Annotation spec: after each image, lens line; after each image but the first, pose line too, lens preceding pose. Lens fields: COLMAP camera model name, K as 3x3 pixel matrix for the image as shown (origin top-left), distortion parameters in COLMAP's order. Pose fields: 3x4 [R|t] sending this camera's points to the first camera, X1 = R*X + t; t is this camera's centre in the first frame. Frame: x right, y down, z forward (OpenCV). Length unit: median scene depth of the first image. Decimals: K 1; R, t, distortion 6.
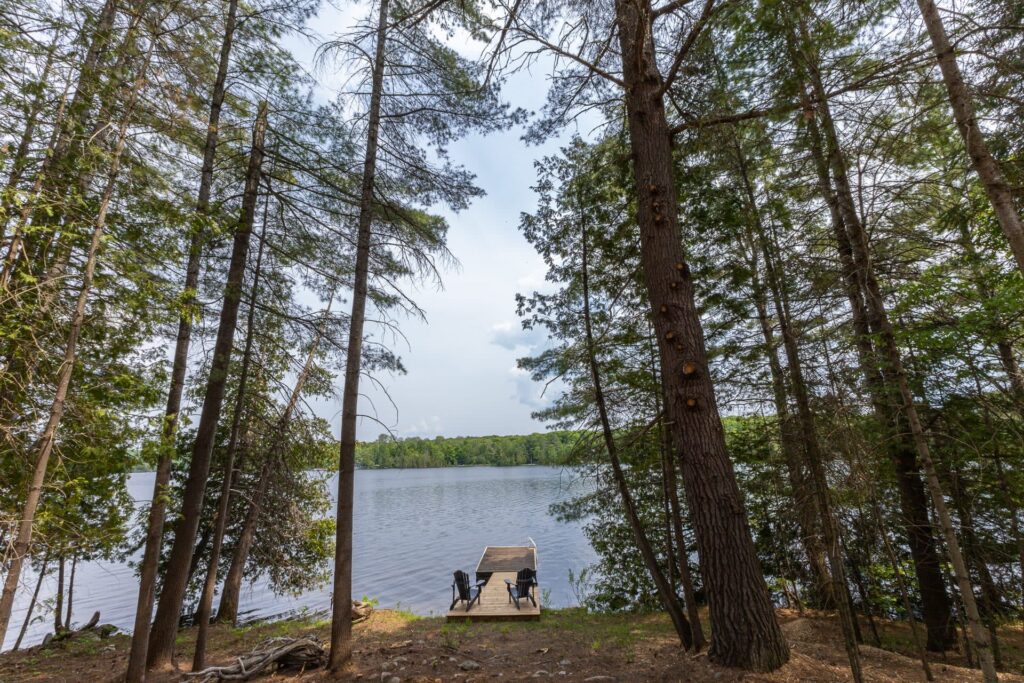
lens RADIAL K [[462.3, 0, 512.0], [0, 462.3, 341.5], [0, 0, 1]] dist [0.002347, -0.000192]
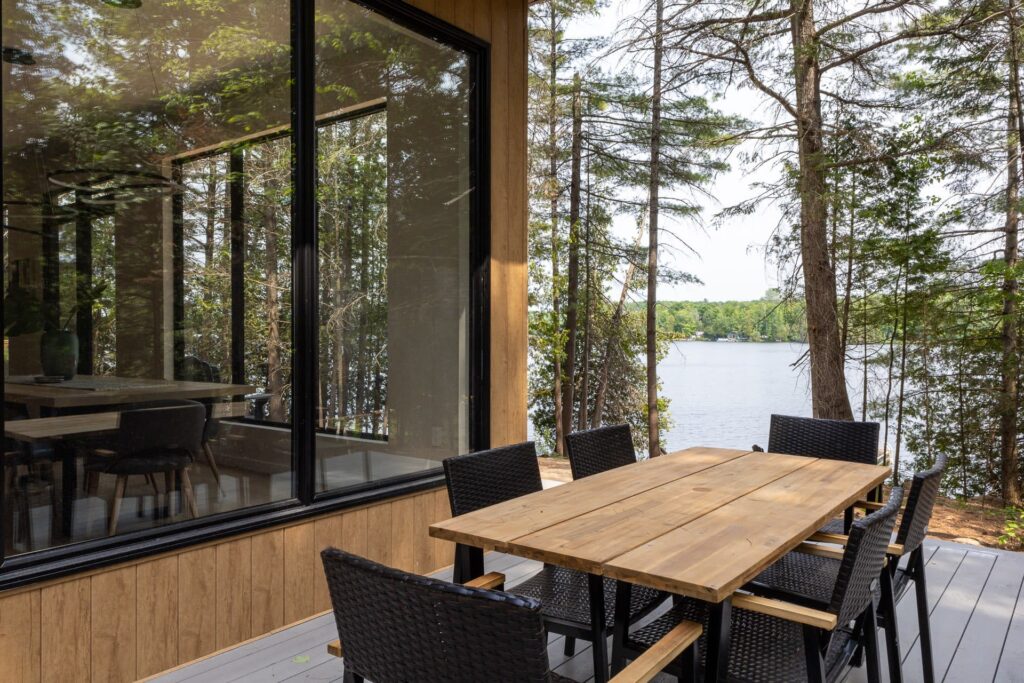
lens RADIAL K [[842.6, 0, 512.0], [0, 842.6, 341.5], [0, 0, 1]] dist [0.008172, 0.000918]
pose [[0.826986, 0.037200, -0.560991, 0.066644], [0.119674, 0.963295, 0.240294, -0.042474], [0.549339, -0.265856, 0.792179, -0.117216]]
